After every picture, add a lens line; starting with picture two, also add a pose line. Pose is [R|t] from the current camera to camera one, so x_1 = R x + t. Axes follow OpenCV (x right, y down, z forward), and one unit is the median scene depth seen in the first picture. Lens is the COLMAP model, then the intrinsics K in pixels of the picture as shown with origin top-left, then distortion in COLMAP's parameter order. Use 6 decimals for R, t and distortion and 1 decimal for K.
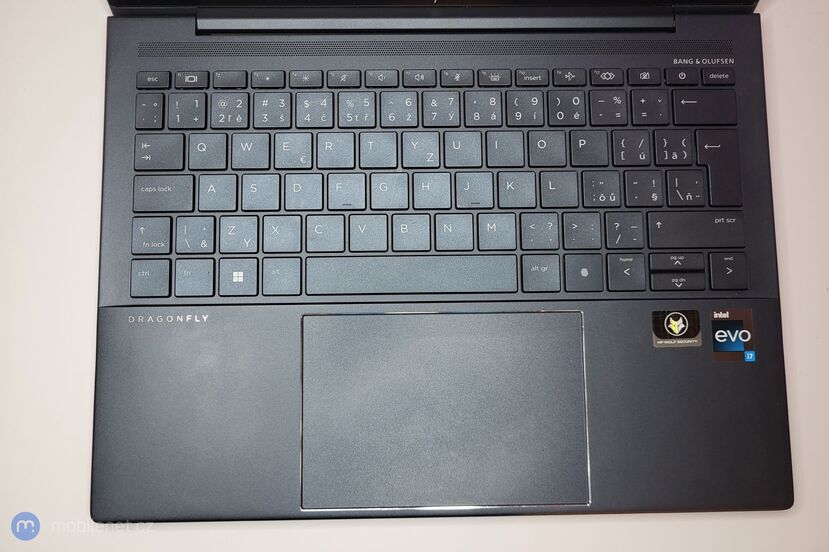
lens RADIAL K [[658.6, 0, 412.1], [0, 658.6, 259.8], [0, 0, 1]] dist [0.004446, -0.003910]
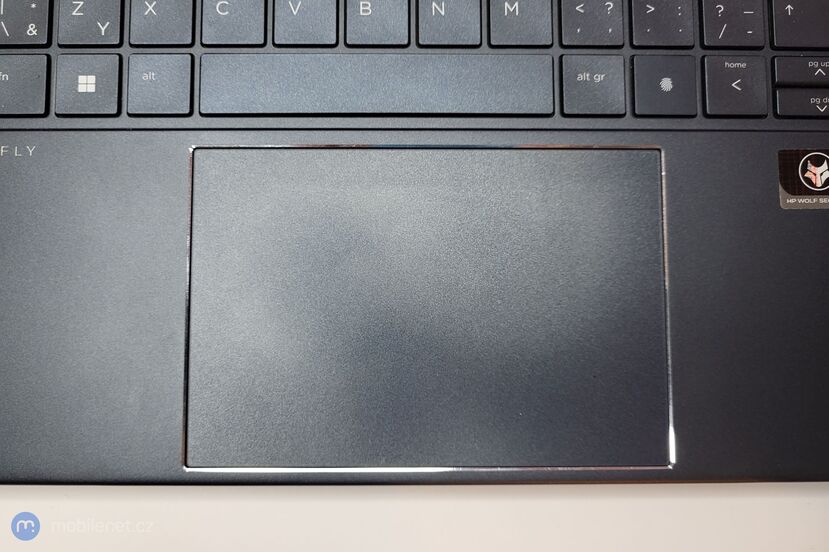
lens RADIAL K [[633.5, 0, 414.5], [0, 633.5, 276.0], [0, 0, 1]] dist [-0.009221, -0.003866]
pose [[0.999898, 0.010522, -0.009608, 0.040748], [-0.010162, 0.999271, 0.036800, 0.174845], [0.009989, -0.036699, 0.999276, 0.419909]]
